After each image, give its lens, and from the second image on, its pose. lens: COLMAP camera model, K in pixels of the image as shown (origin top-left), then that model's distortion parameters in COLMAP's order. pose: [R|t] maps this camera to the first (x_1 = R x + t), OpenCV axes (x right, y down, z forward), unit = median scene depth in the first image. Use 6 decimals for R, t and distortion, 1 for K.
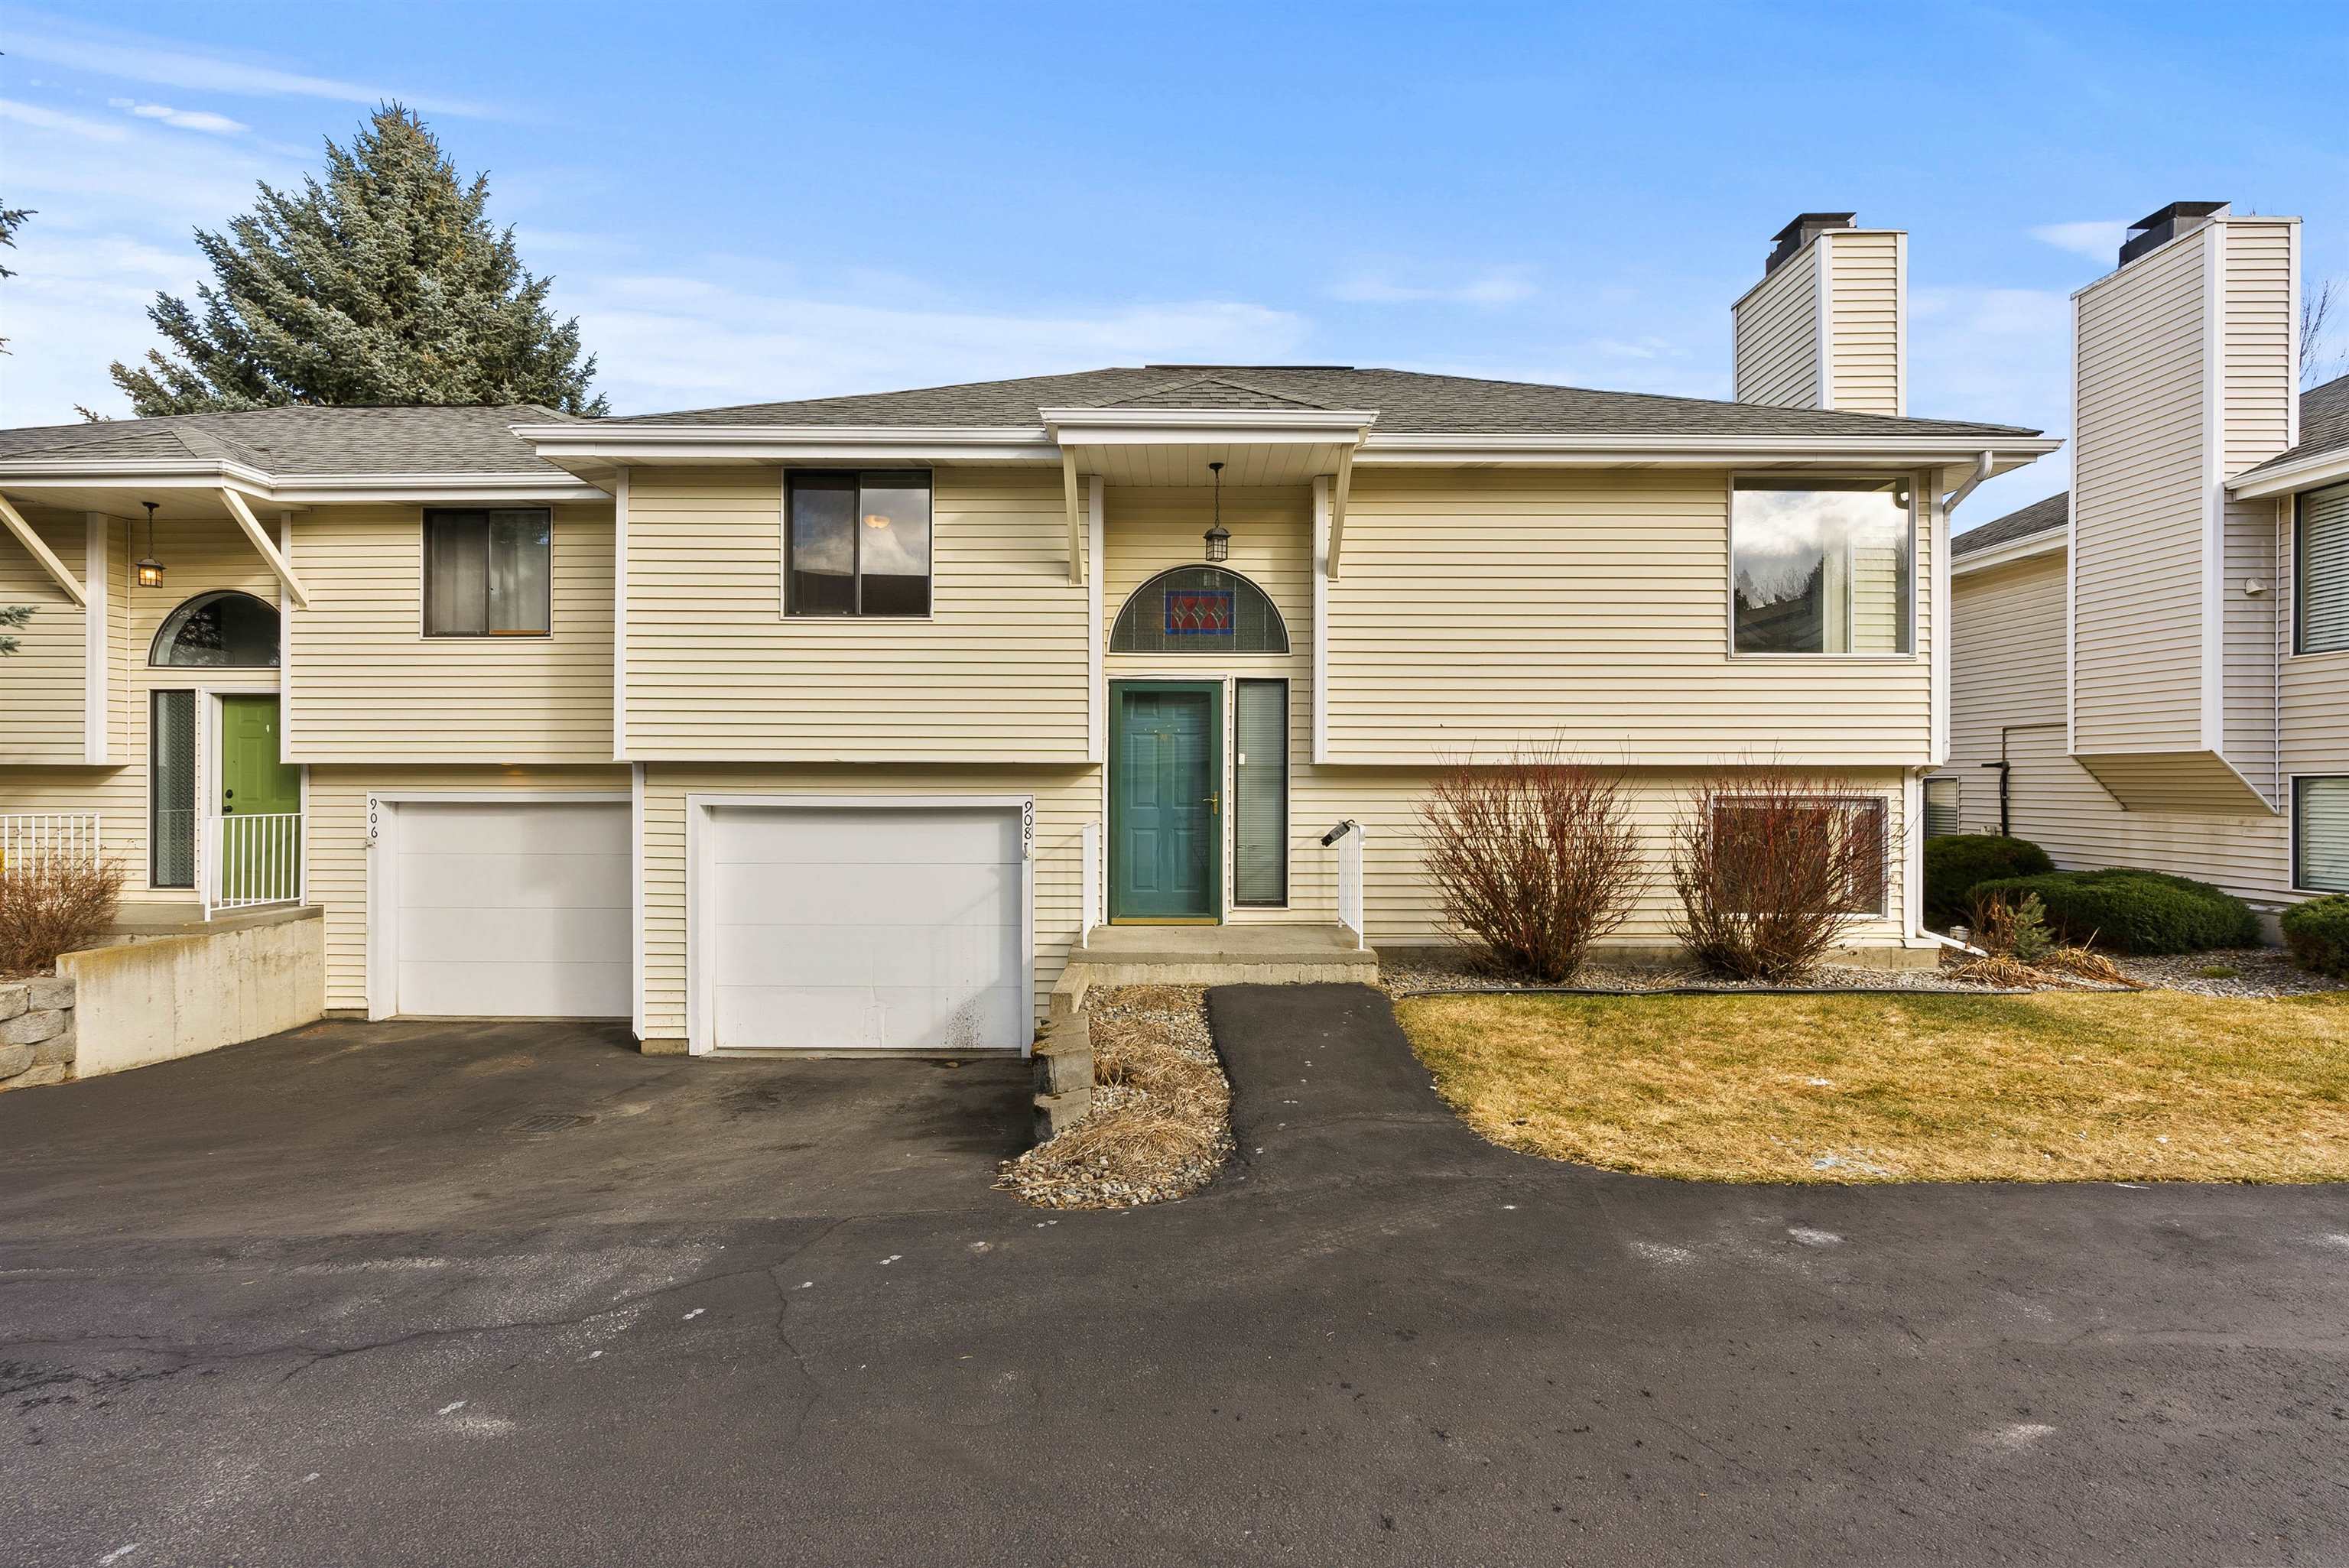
lens RADIAL K [[1077.0, 0, 1196.7], [0, 1077.0, 783.7], [0, 0, 1]] dist [-0.006974, 0.001443]
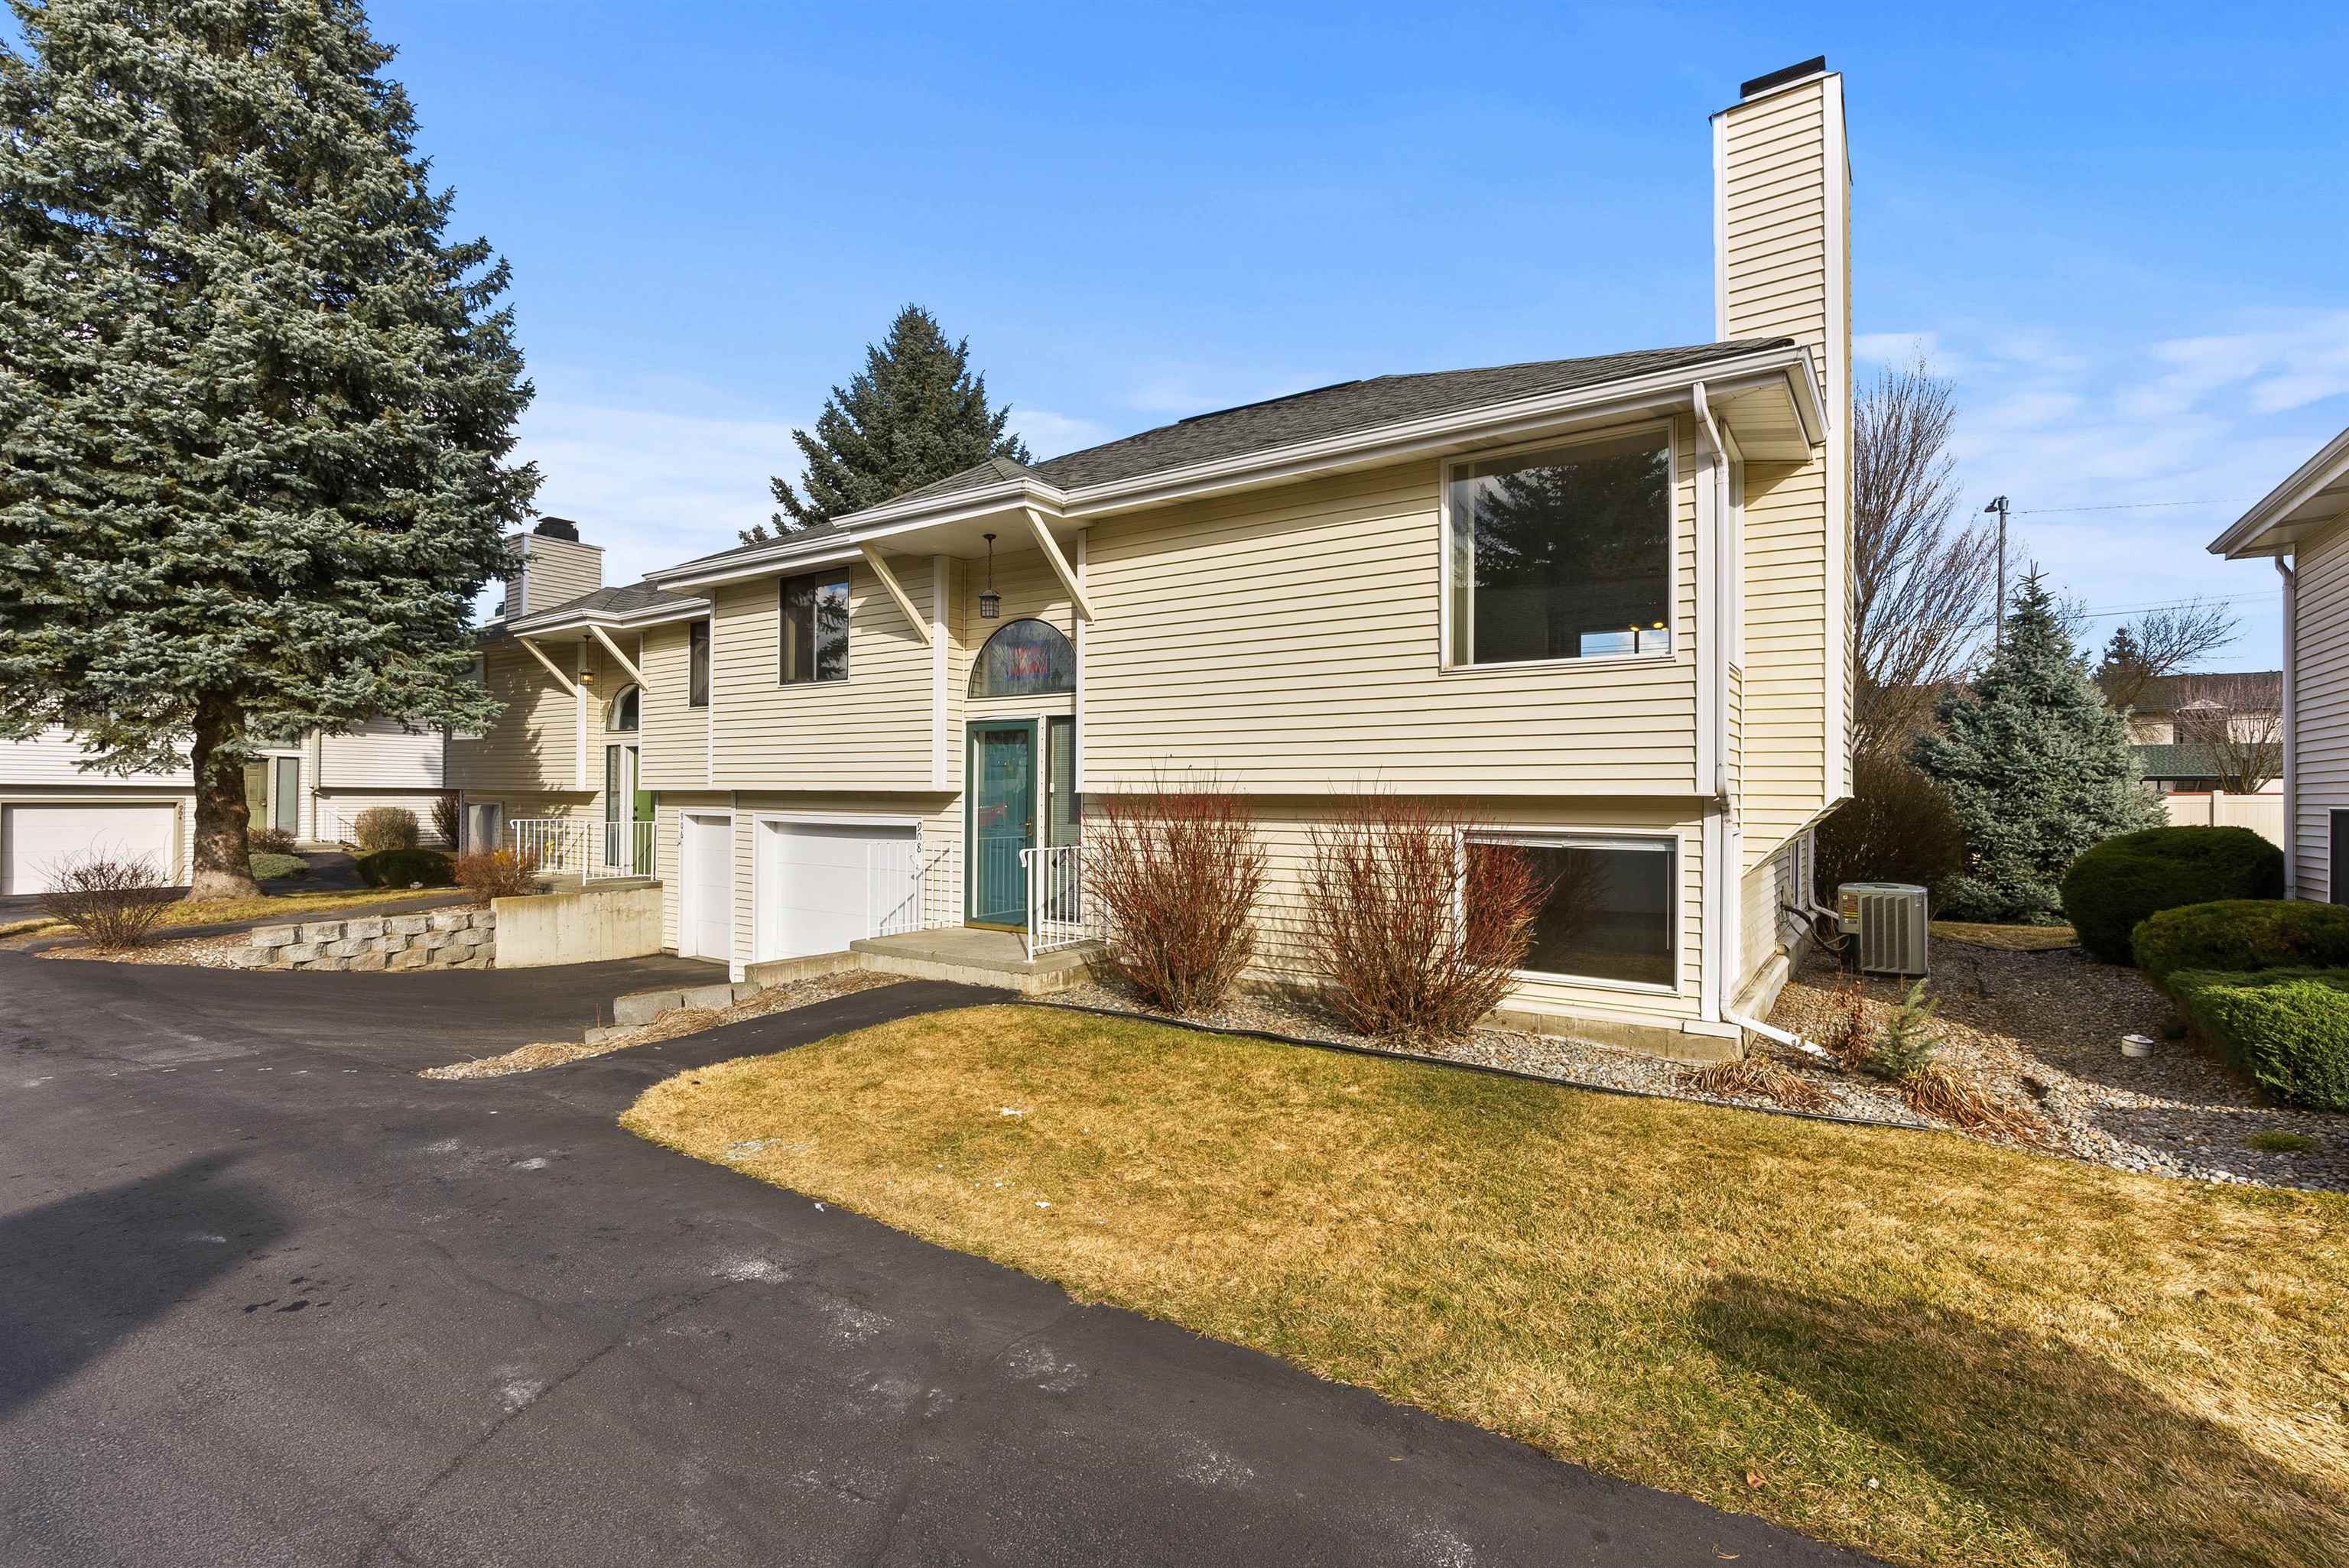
lens RADIAL K [[1103.4, 0, 1181.8], [0, 1103.4, 780.3], [0, 0, 1]] dist [-0.004169, -0.000363]
pose [[0.812897, -0.004770, -0.582388, 0.825309], [-0.005021, 0.999872, -0.015197, -0.014004], [0.582386, 0.015278, 0.812769, 0.144718]]
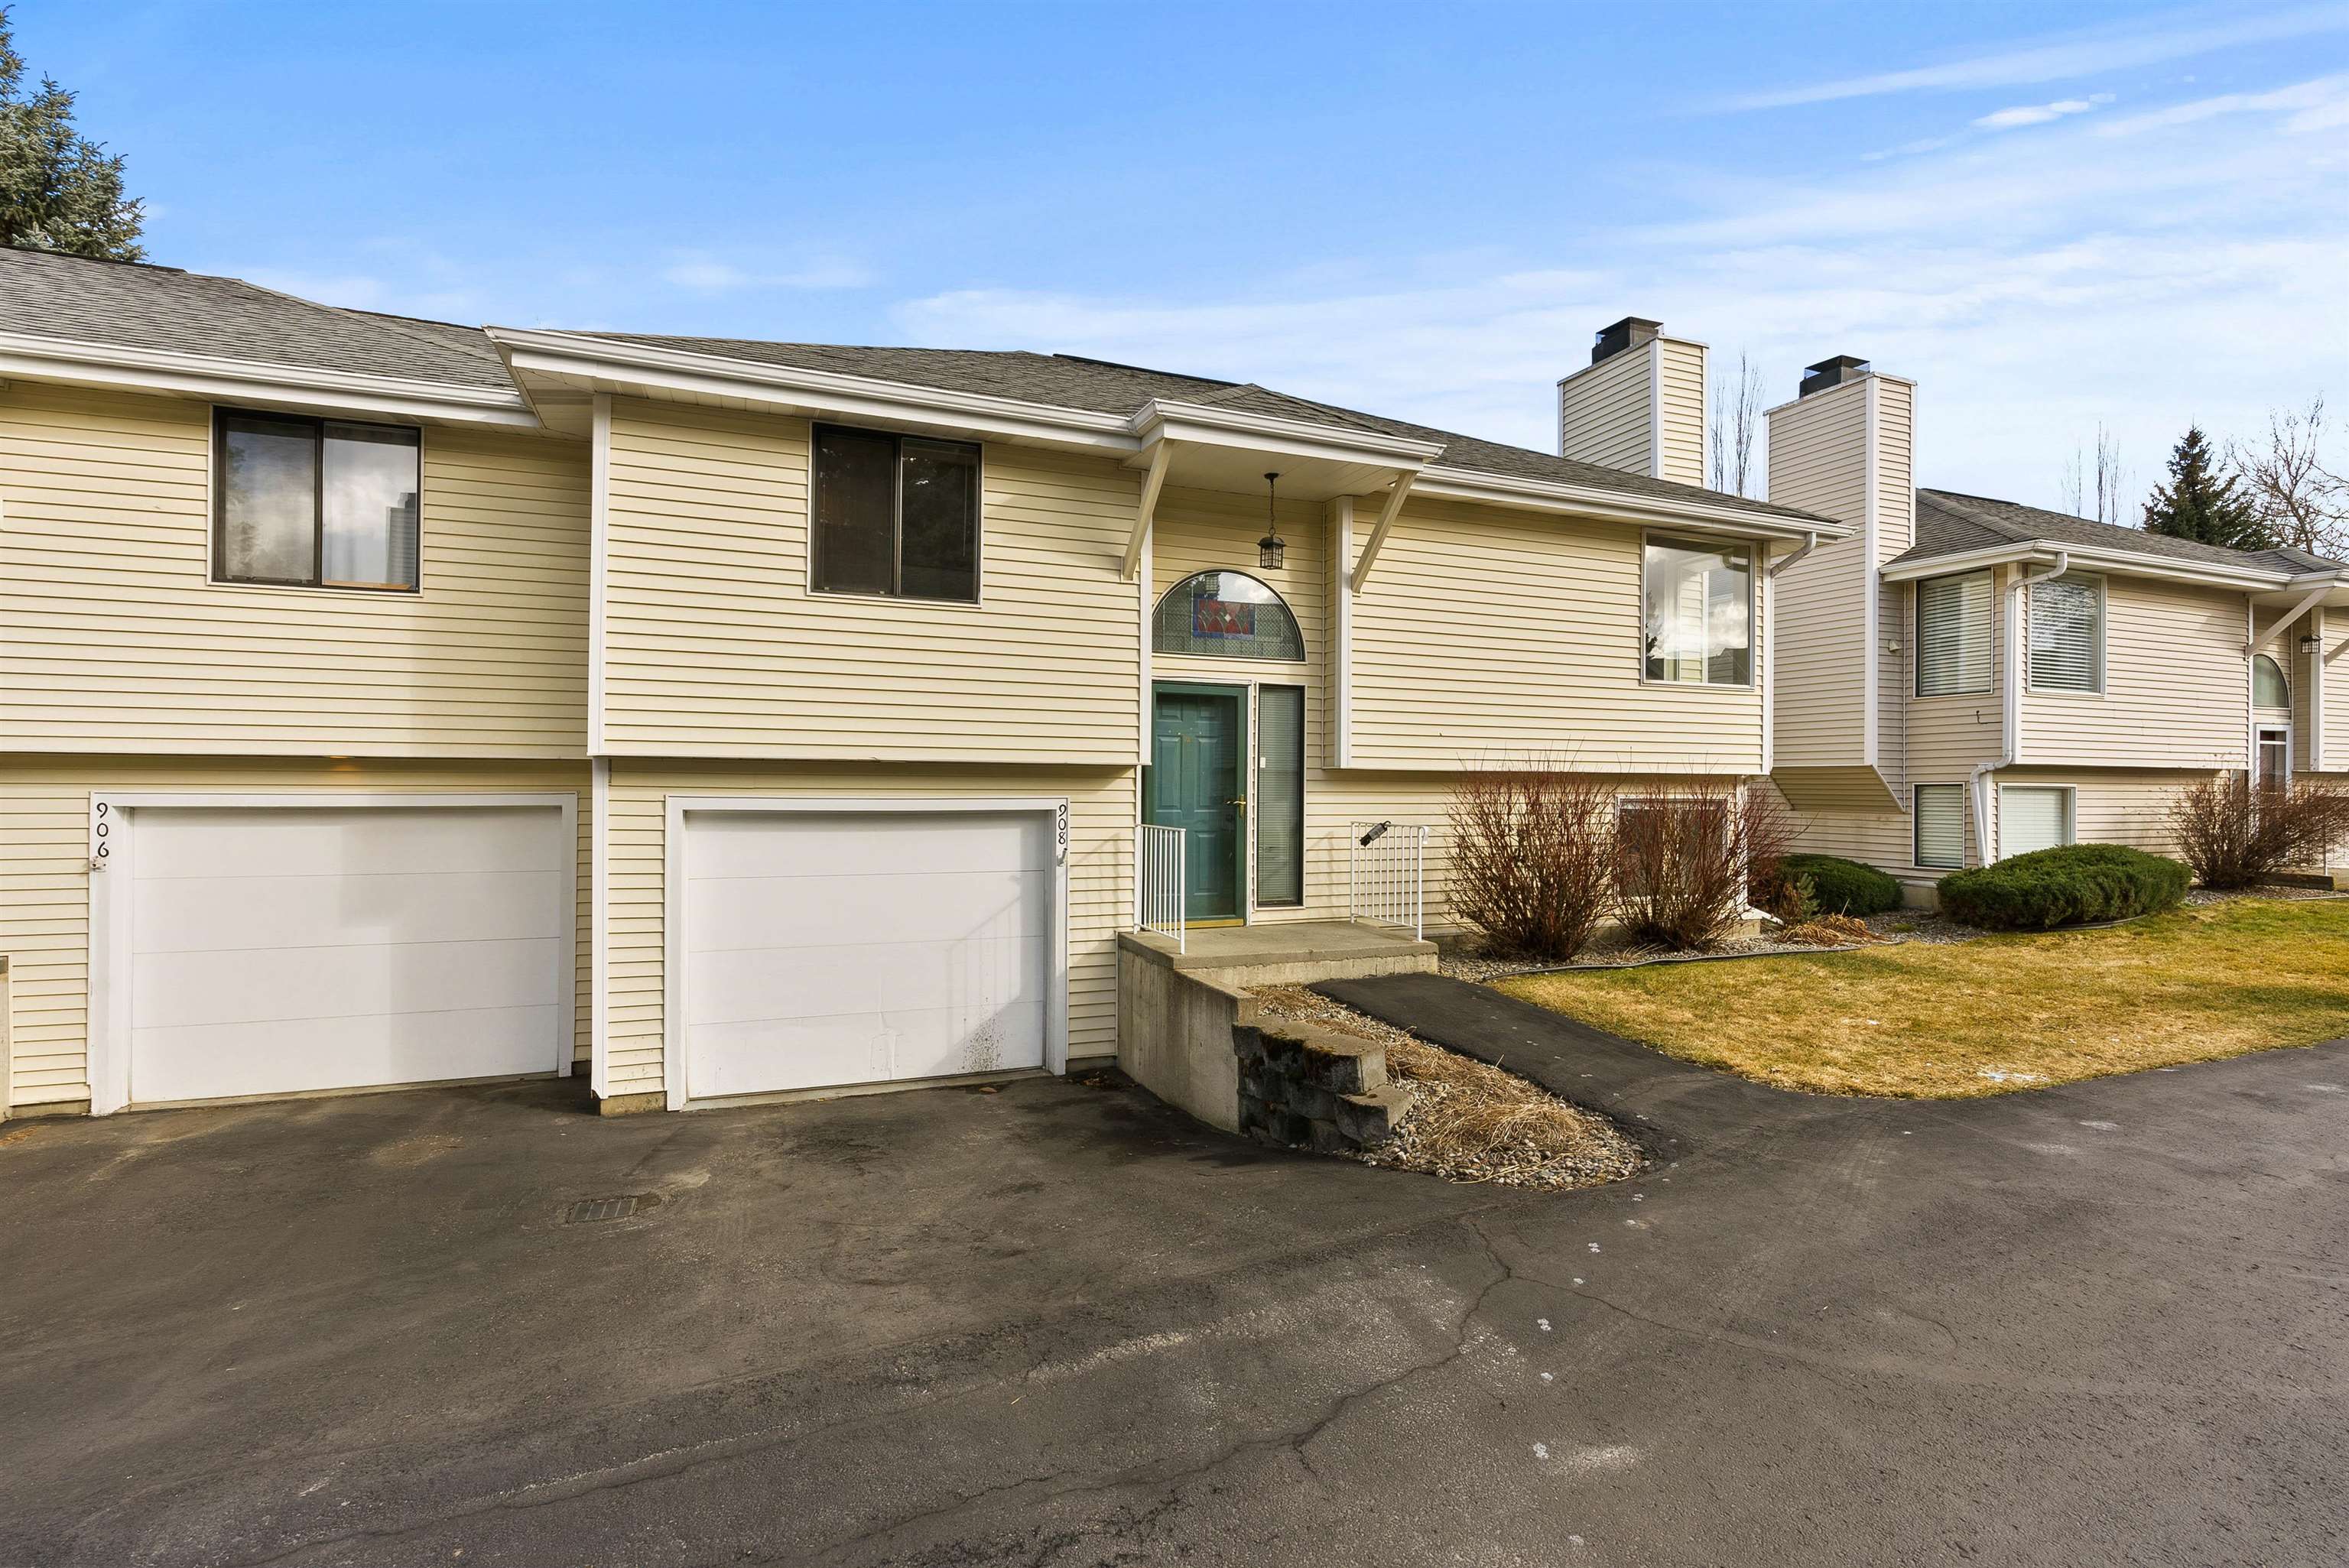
lens RADIAL K [[1077.0, 0, 1196.7], [0, 1077.0, 783.7], [0, 0, 1]] dist [-0.006974, 0.001443]
pose [[0.925964, 0.005286, 0.377575, -0.406111], [-0.003731, 0.999981, -0.004852, 0.002302], [-0.377593, 0.003084, 0.925966, 0.075721]]
